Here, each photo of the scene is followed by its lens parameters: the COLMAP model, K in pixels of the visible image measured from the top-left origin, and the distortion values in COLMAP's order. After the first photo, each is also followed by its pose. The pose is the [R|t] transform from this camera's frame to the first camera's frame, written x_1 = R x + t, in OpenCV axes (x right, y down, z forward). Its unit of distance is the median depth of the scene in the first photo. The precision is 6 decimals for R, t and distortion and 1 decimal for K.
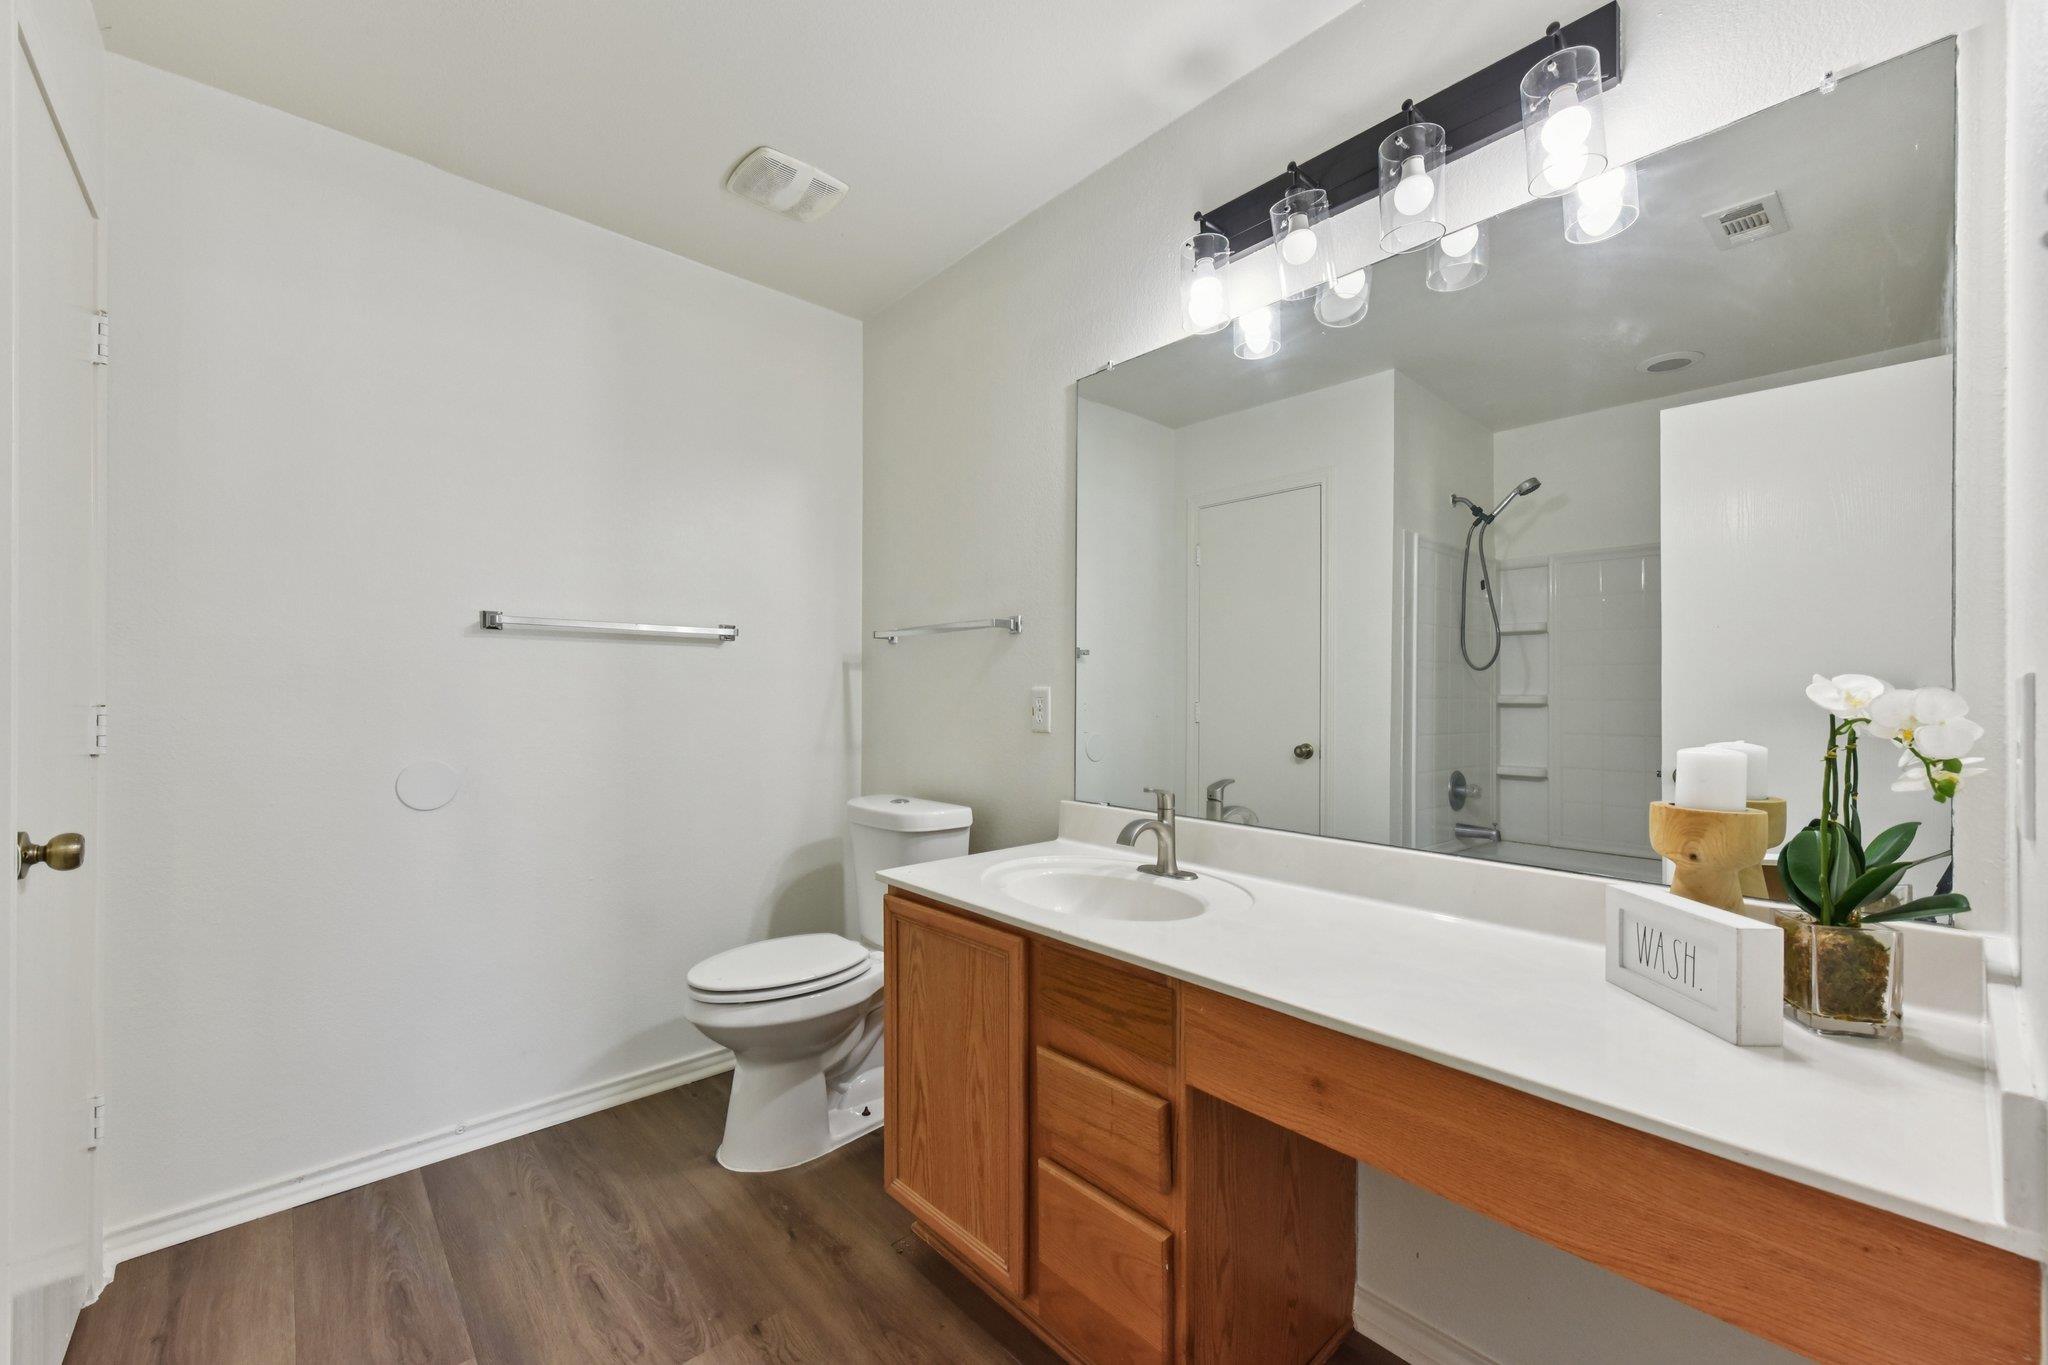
lens RADIAL K [[814.2, 0, 1029.7], [0, 814.2, 697.2], [0, 0, 1]] dist [0.006349, -0.000240]
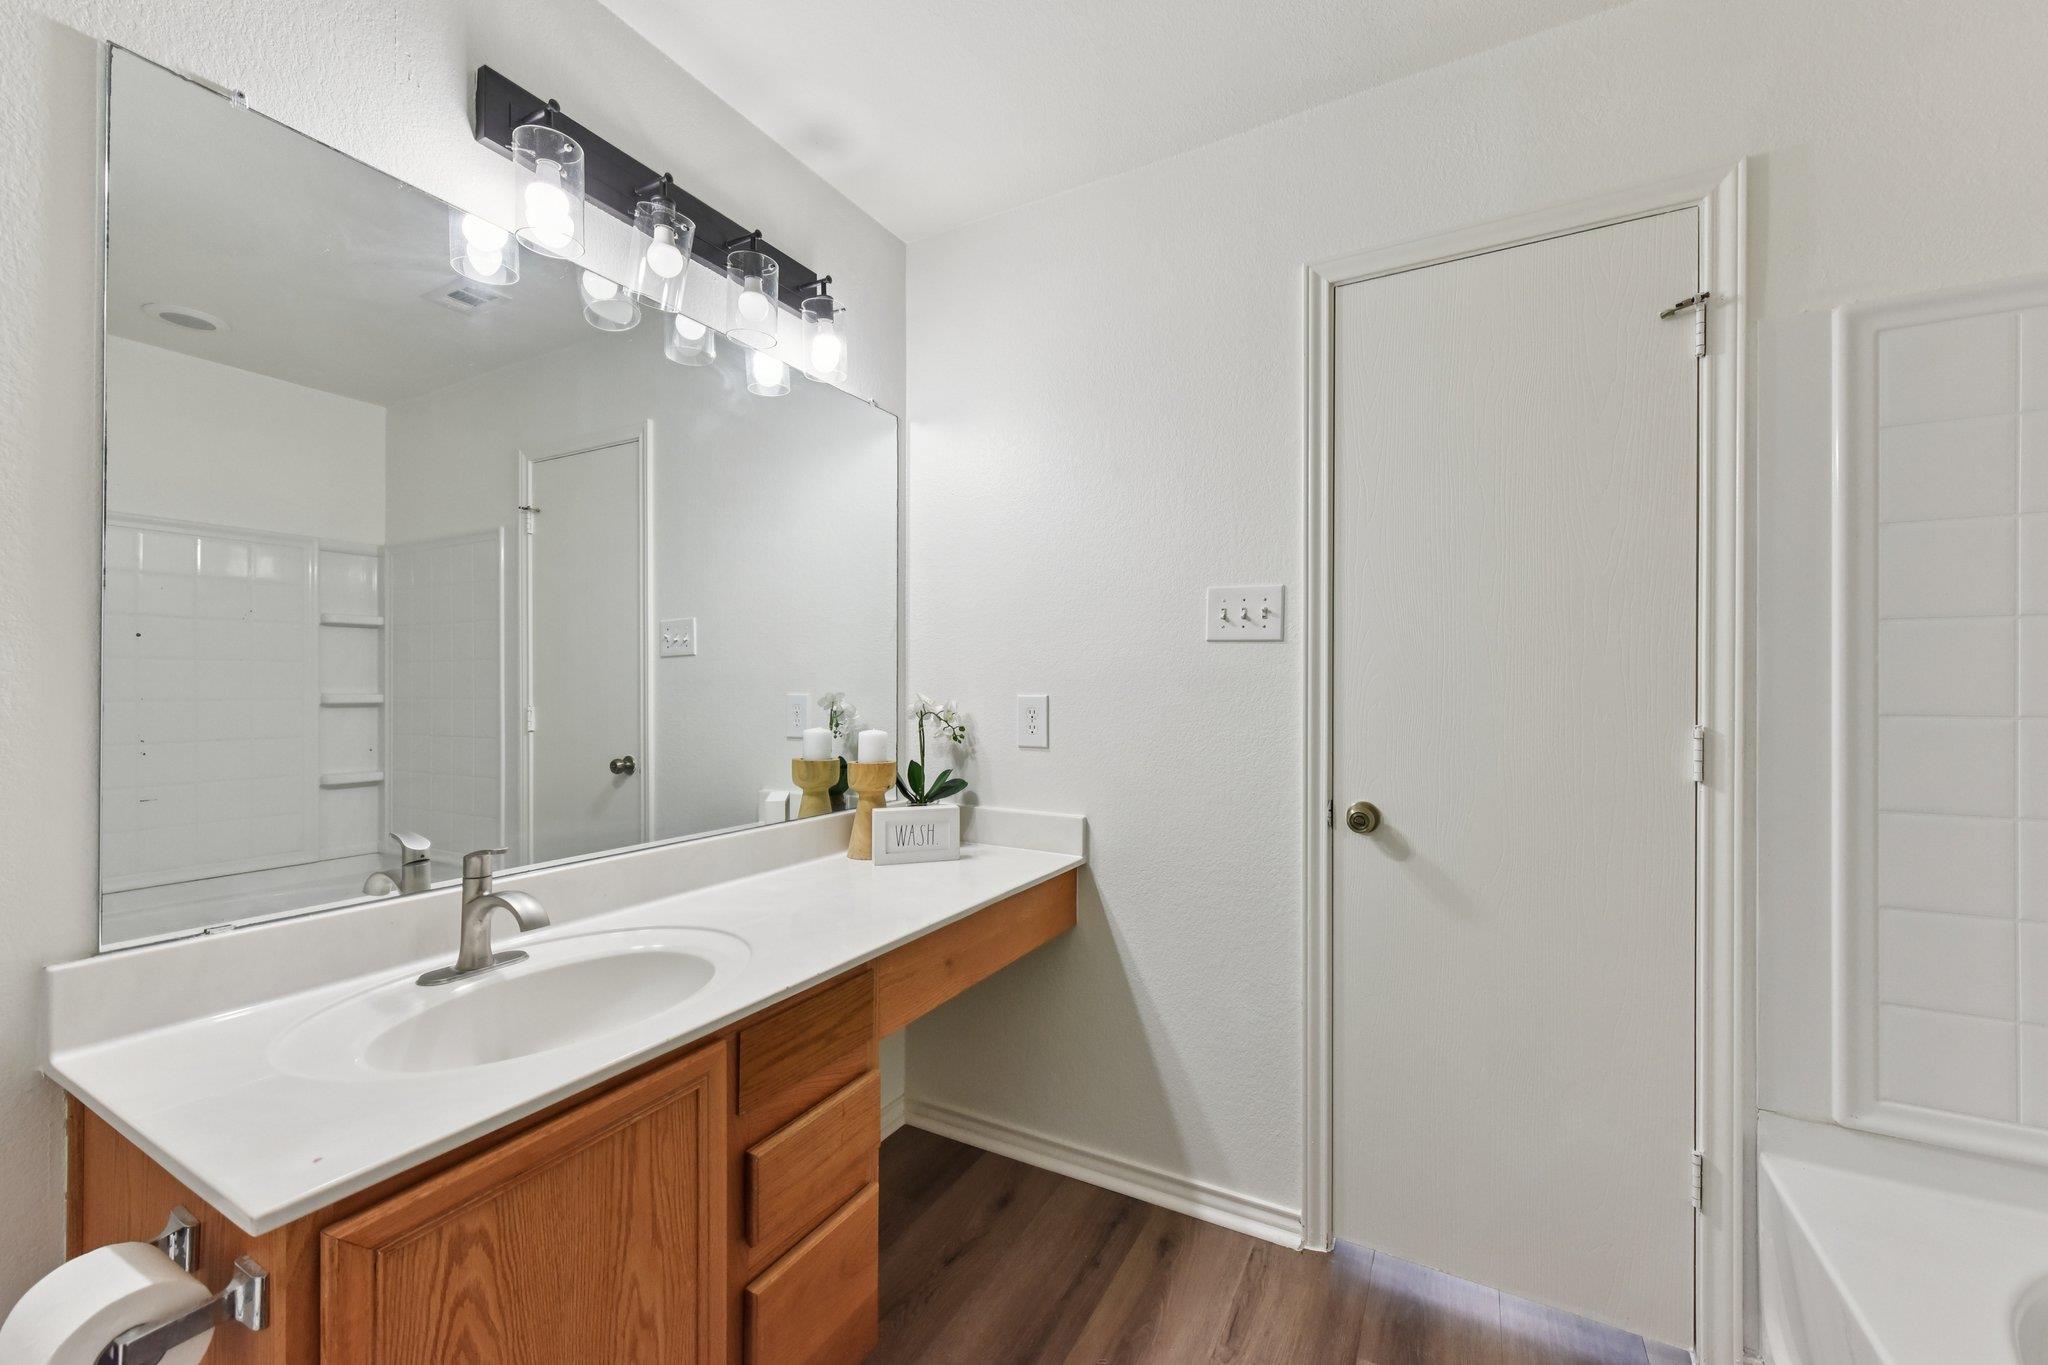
lens RADIAL K [[814.2, 0, 1026.2], [0, 814.2, 681.3], [0, 0, 1]] dist [0.006349, -0.000240]
pose [[-0.326144, -0.001803, 0.945318, -0.760787], [-0.003558, 0.999993, 0.000679, -0.037976], [-0.945313, -0.003142, -0.326148, 0.908195]]
